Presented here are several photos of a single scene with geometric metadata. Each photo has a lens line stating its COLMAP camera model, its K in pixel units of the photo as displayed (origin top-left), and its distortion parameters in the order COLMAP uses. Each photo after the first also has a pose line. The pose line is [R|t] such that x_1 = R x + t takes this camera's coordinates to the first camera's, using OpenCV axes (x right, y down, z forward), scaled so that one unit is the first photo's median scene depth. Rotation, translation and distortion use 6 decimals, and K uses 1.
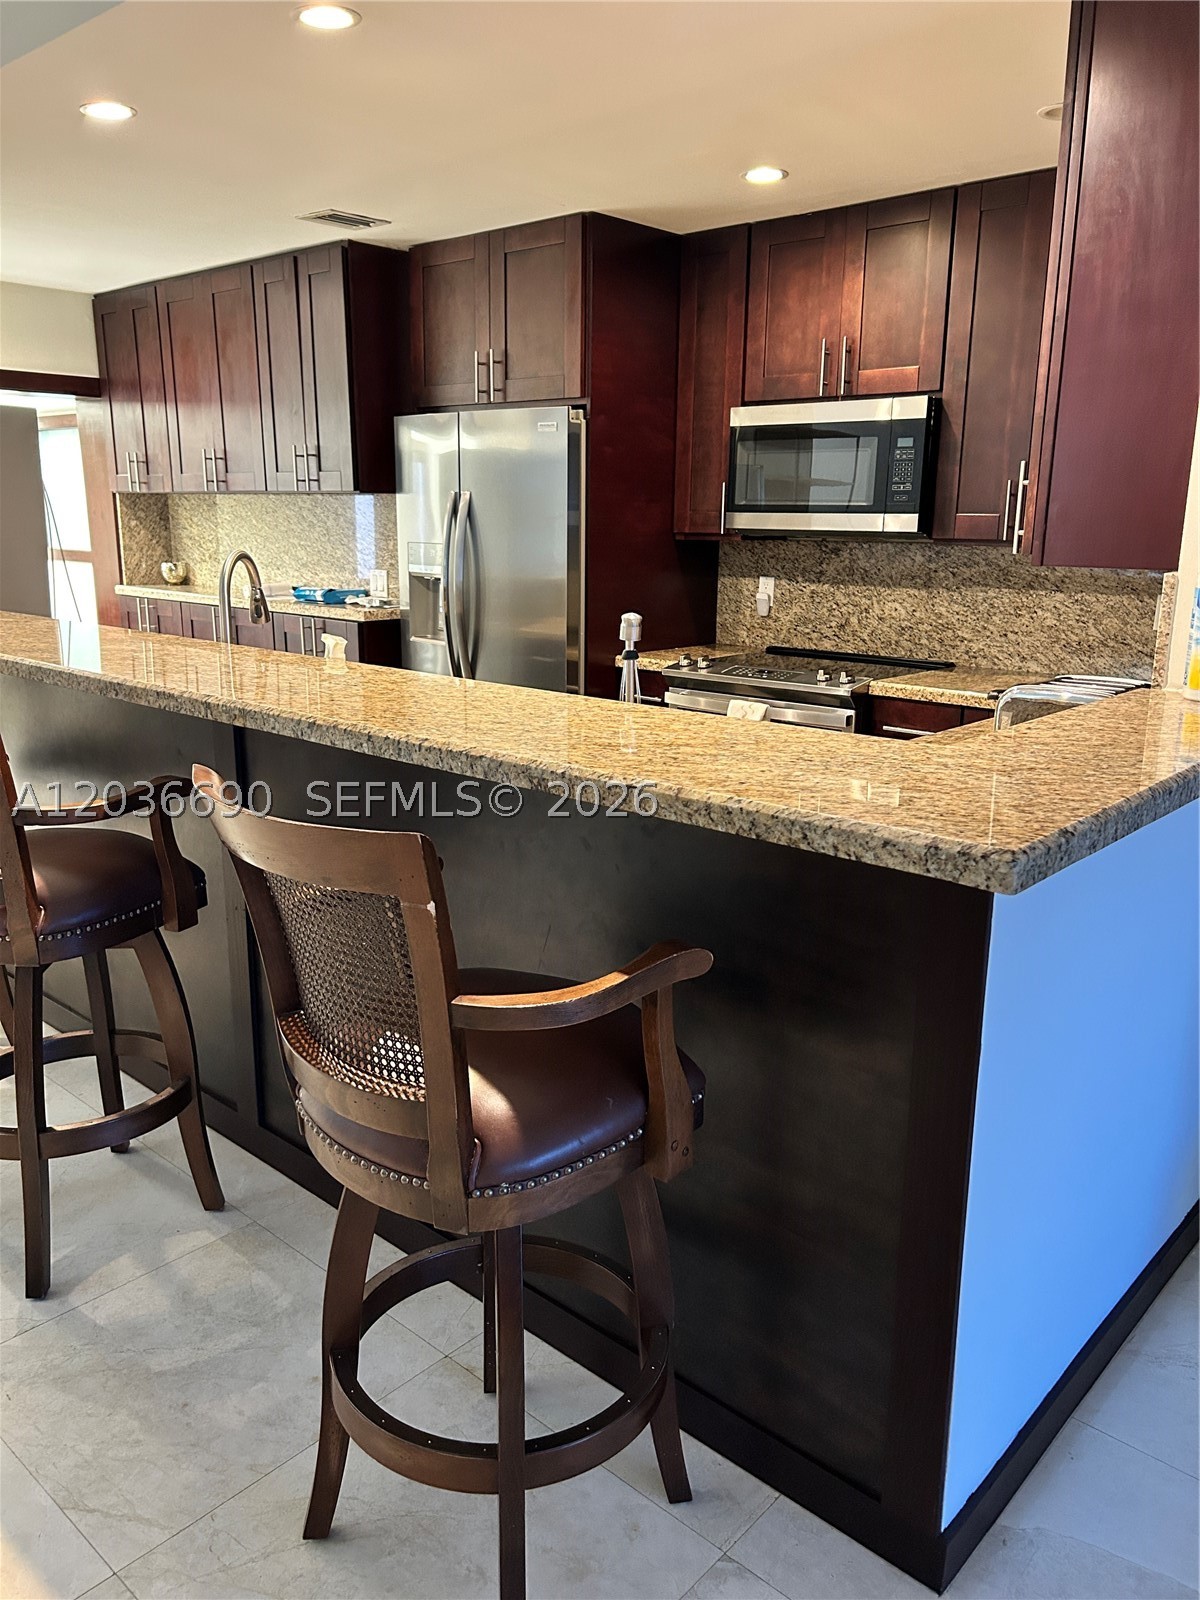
lens RADIAL K [[1202.7, 0, 593.9], [0, 1202.7, 798.7], [0, 0, 1]] dist [0.049355, -0.053819]
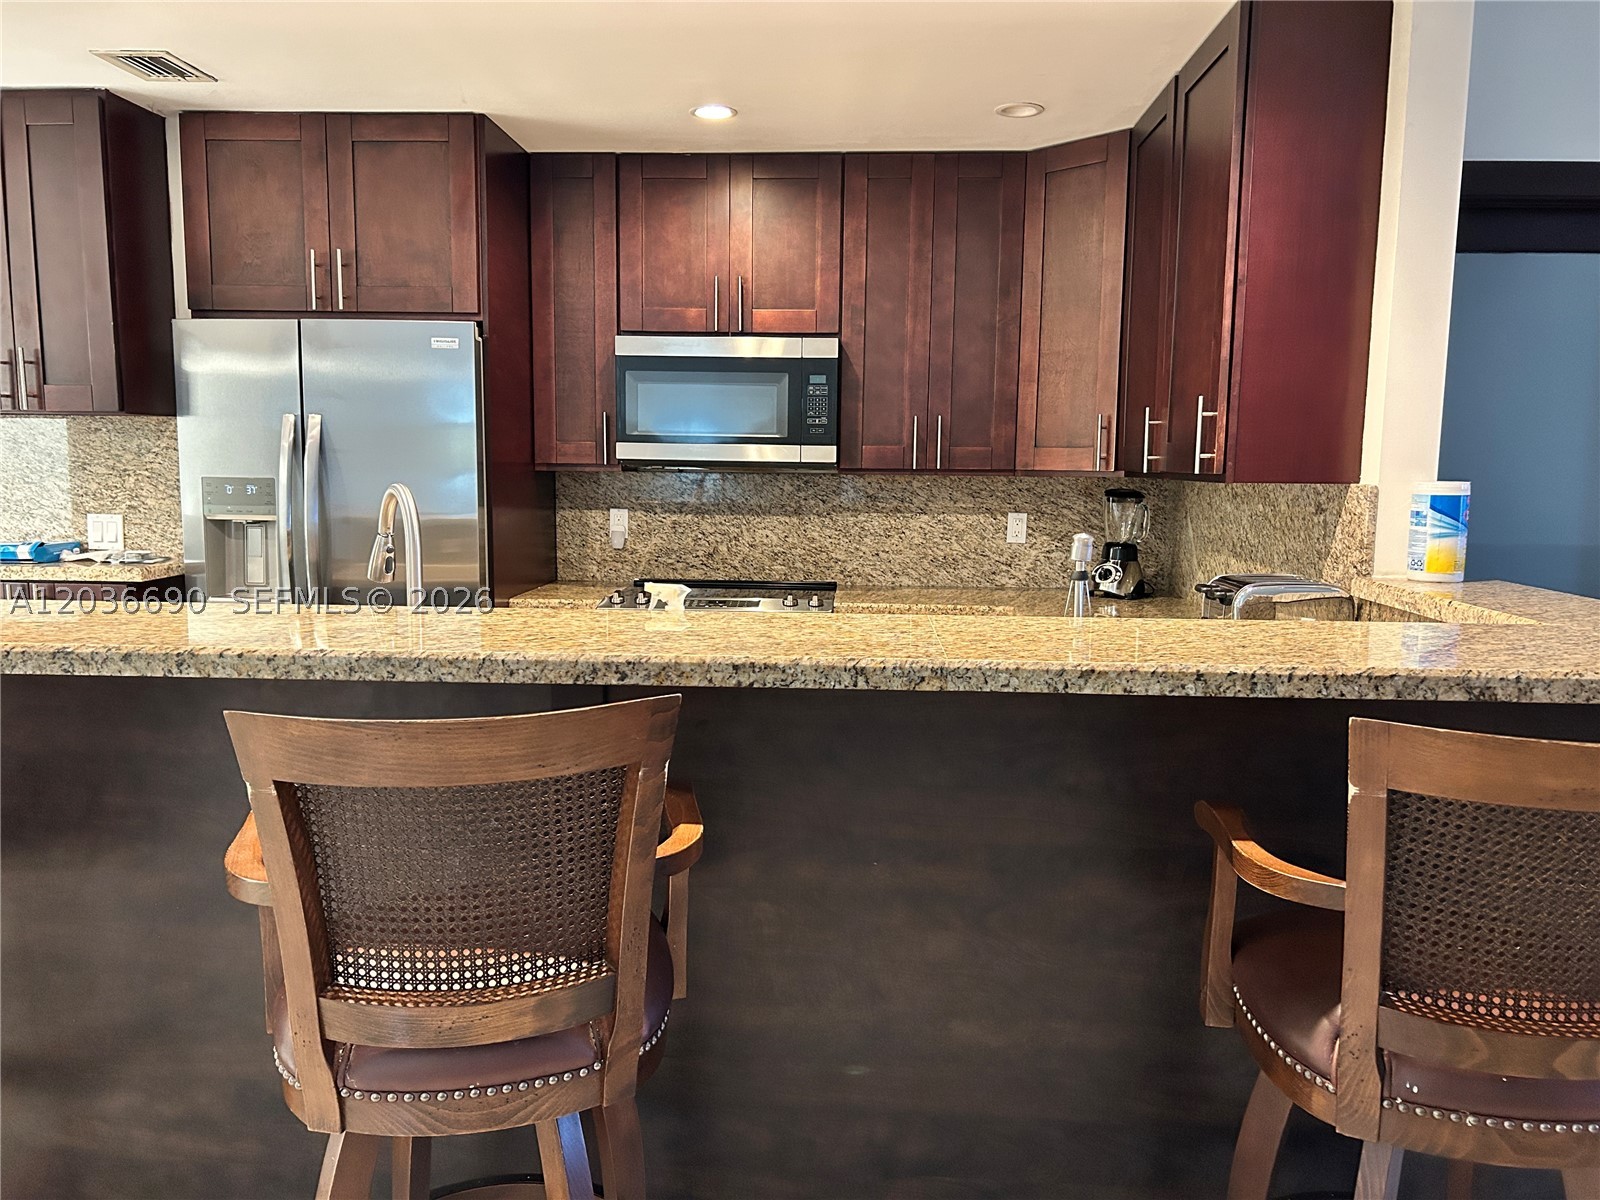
lens RADIAL K [[1202.7, 0, 787.9], [0, 1202.7, 602.7], [0, 0, 1]] dist [0.049355, -0.053819]
pose [[0.781075, -0.075017, 0.619914, -0.430475], [0.141512, 0.988193, -0.058720, -0.042205], [-0.608190, 0.133590, 0.782469, 0.215632]]
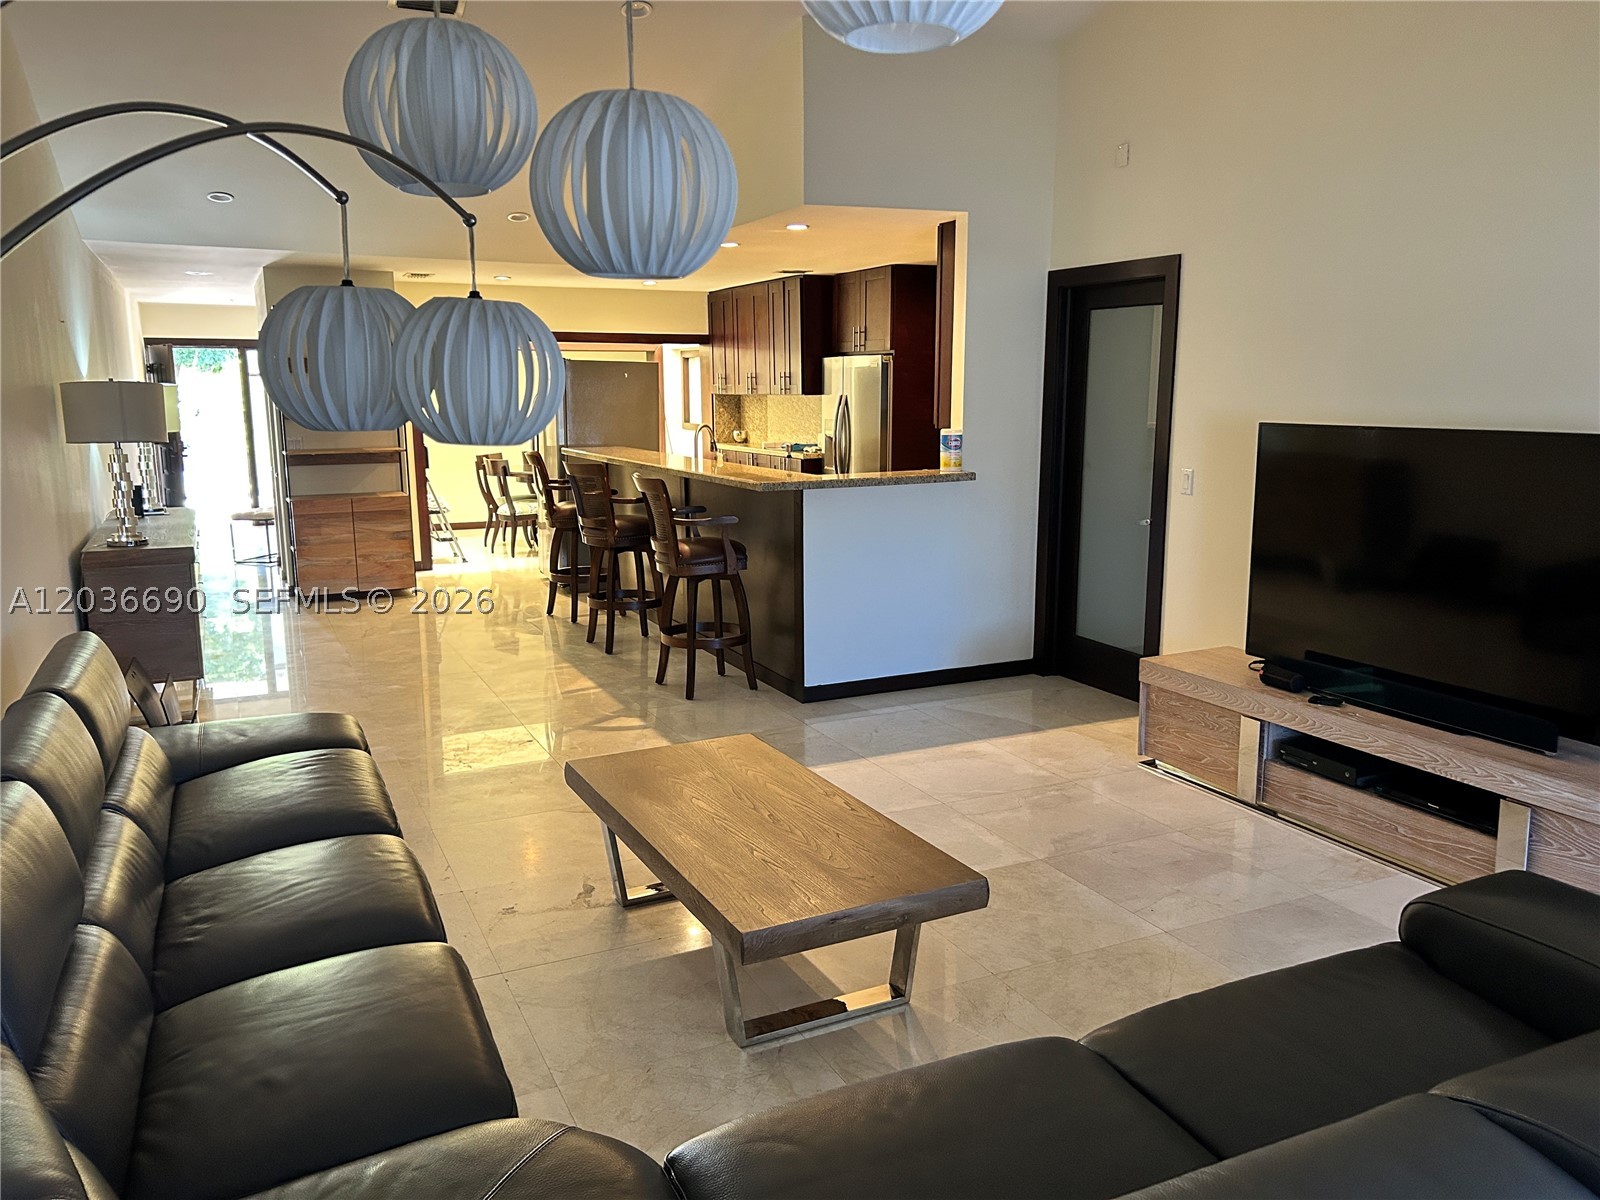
lens RADIAL K [[1202.7, 0, 802.2], [0, 1202.7, 617.1], [0, 0, 1]] dist [0.049355, -0.053819]
pose [[0.926486, 0.054001, -0.372434, 0.697534], [-0.070212, 0.997078, -0.030092, 0.215971], [0.369721, 0.054029, 0.927571, -1.032288]]
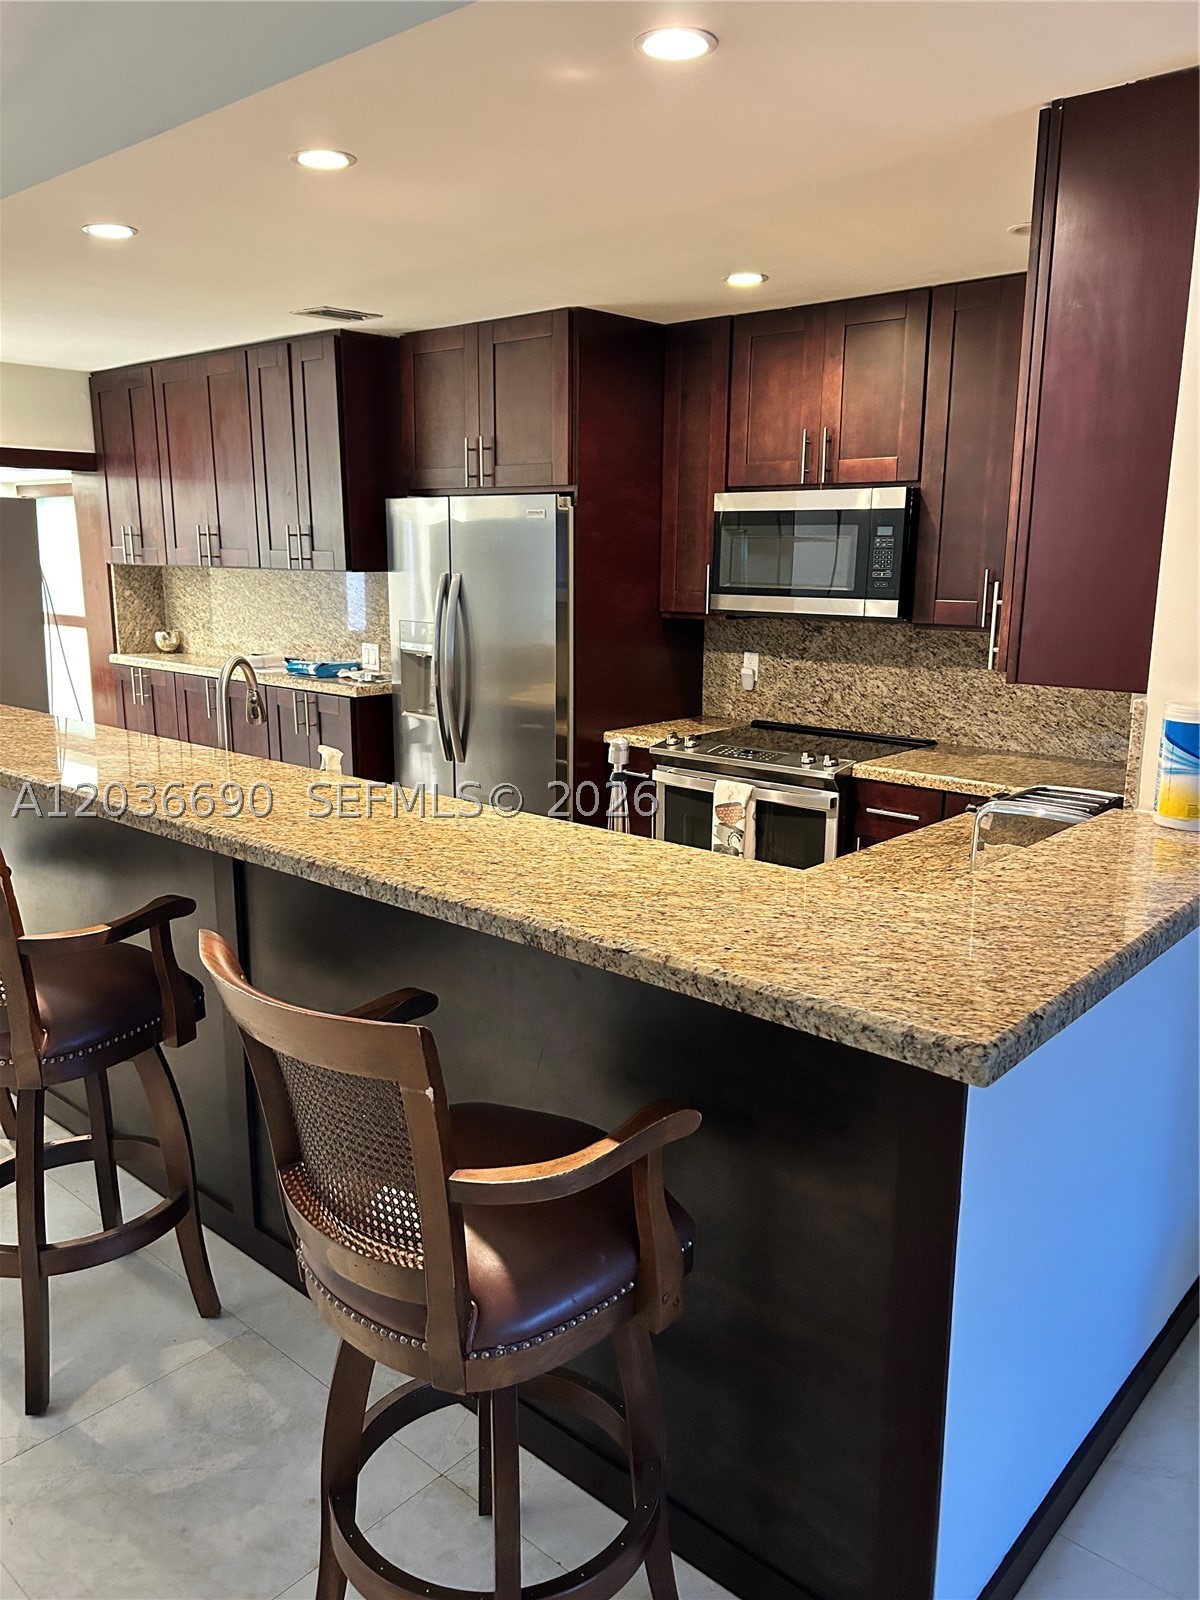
lens RADIAL K [[1202.7, 0, 586.9], [0, 1202.7, 795.9], [0, 0, 1]] dist [0.049355, -0.053819]
pose [[0.999977, -0.005560, 0.003995, -0.000653], [0.005673, 0.999565, -0.028938, -0.041555], [-0.003832, 0.028960, 0.999573, -0.016550]]
